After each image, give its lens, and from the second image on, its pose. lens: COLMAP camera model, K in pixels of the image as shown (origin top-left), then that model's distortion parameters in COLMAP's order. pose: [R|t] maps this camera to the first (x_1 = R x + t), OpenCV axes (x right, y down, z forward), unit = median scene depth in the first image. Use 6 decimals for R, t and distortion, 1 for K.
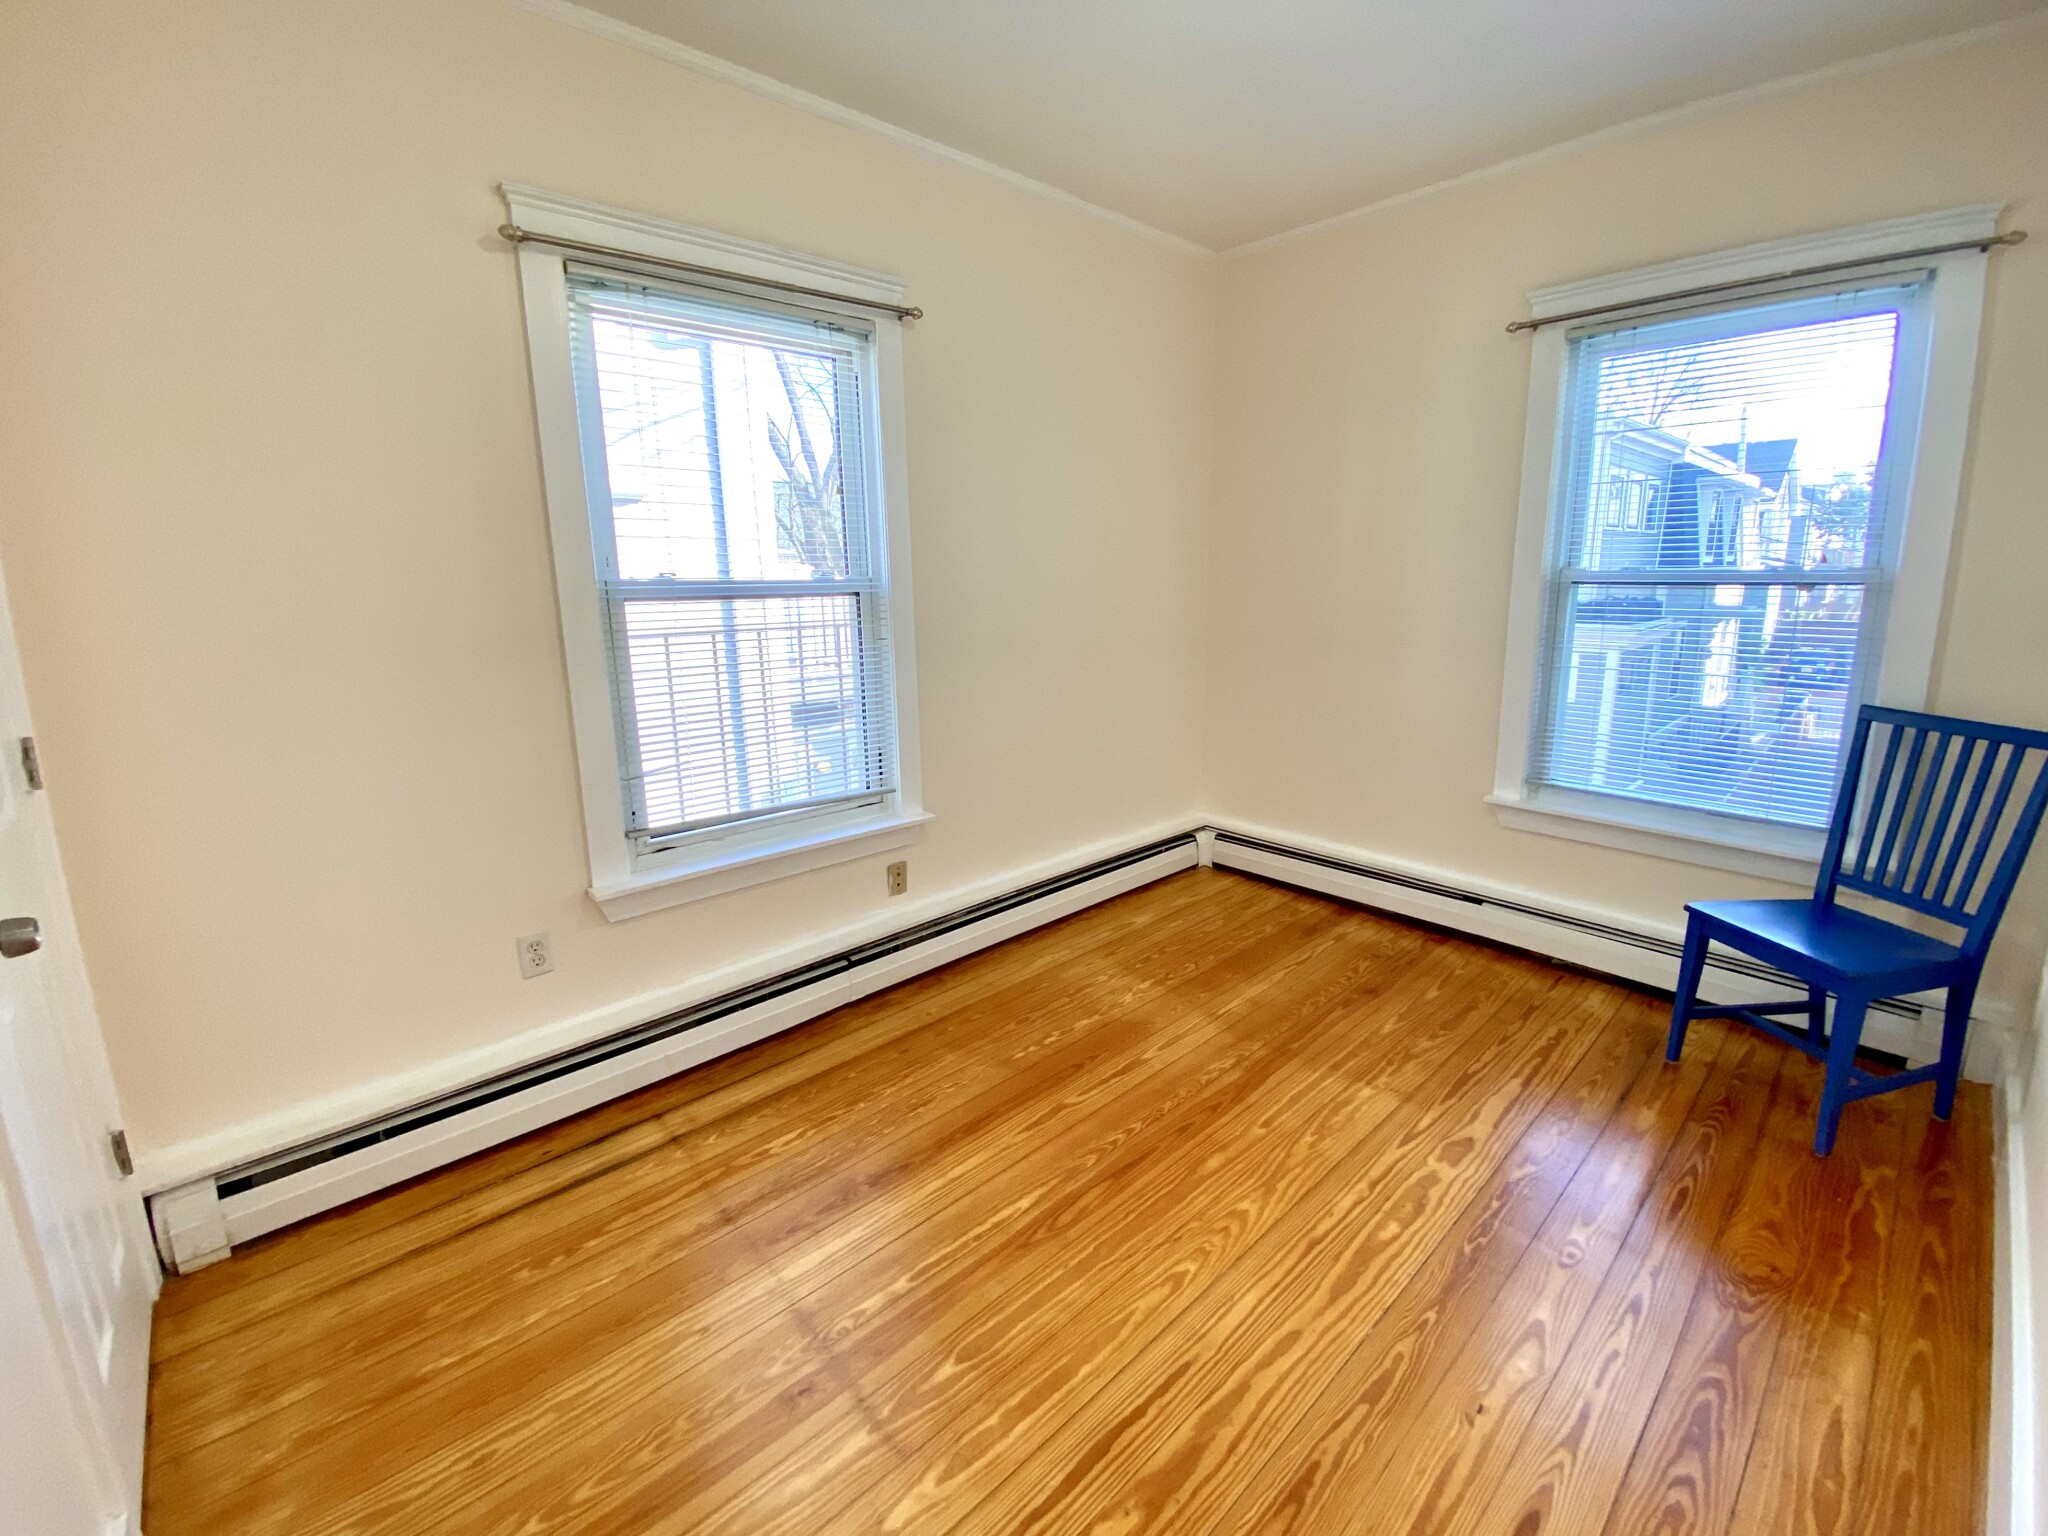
lens RADIAL K [[894.0, 0, 1022.8], [0, 894.0, 755.1], [0, 0, 1]] dist [-0.001851, -0.000567]
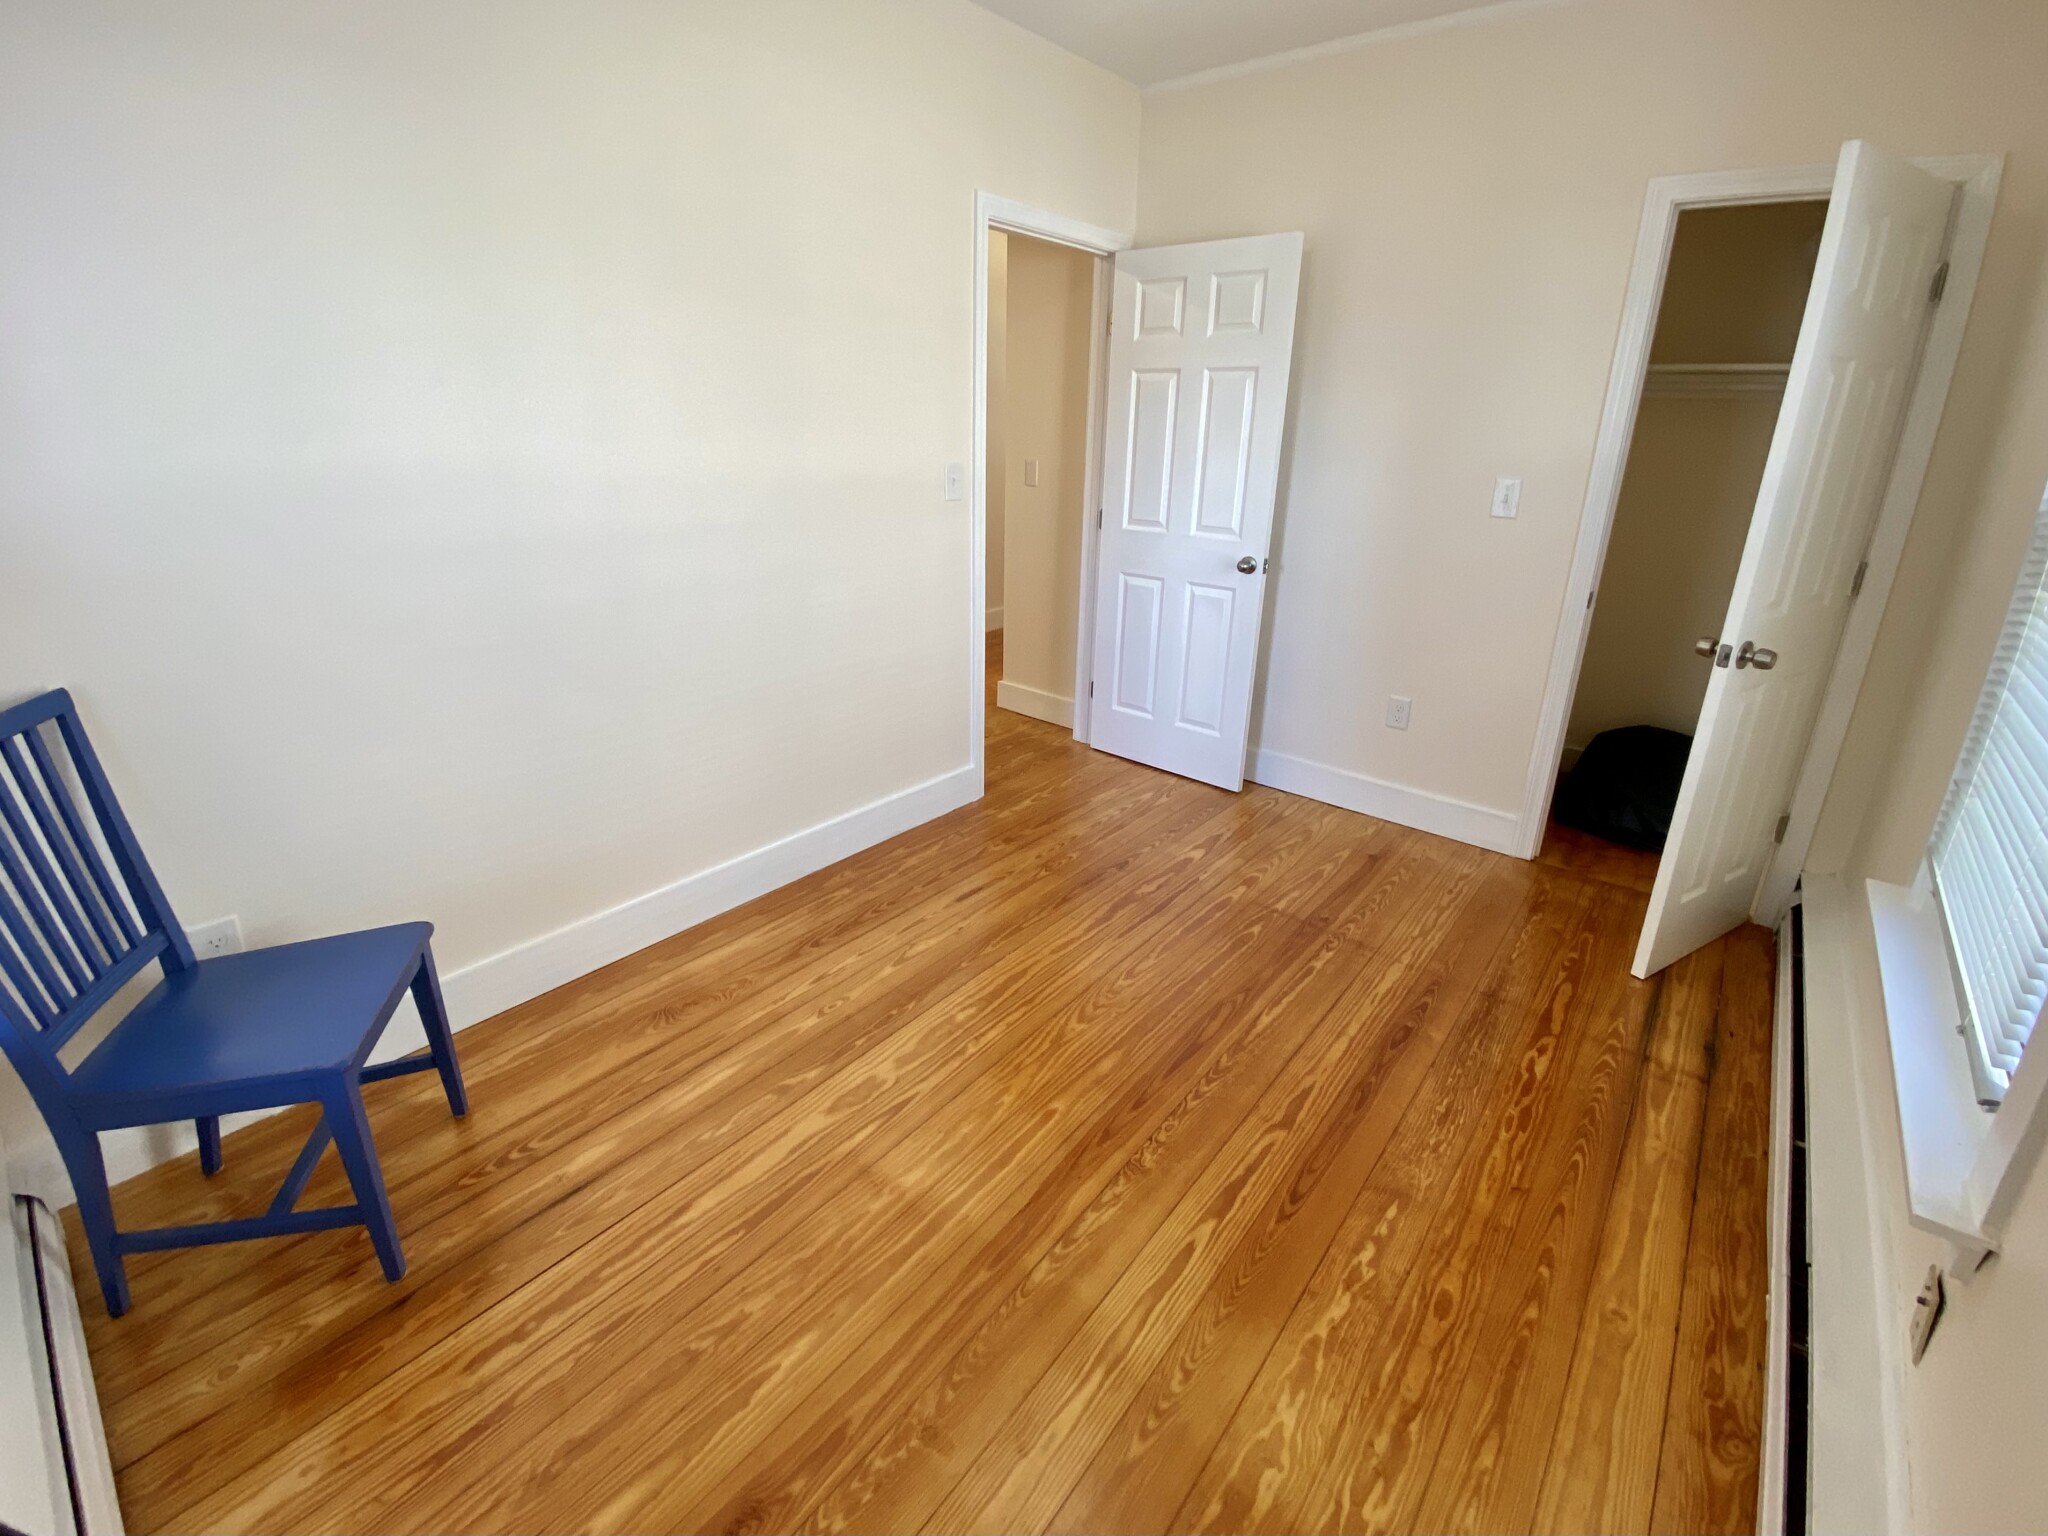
lens RADIAL K [[894.0, 0, 1029.7], [0, 894.0, 774.0], [0, 0, 1]] dist [-0.001851, -0.000567]
pose [[-0.990690, 0.052840, -0.125466, 0.409686], [-0.024556, 0.837130, 0.546452, -0.371886], [0.133906, 0.544445, -0.828039, 1.647669]]
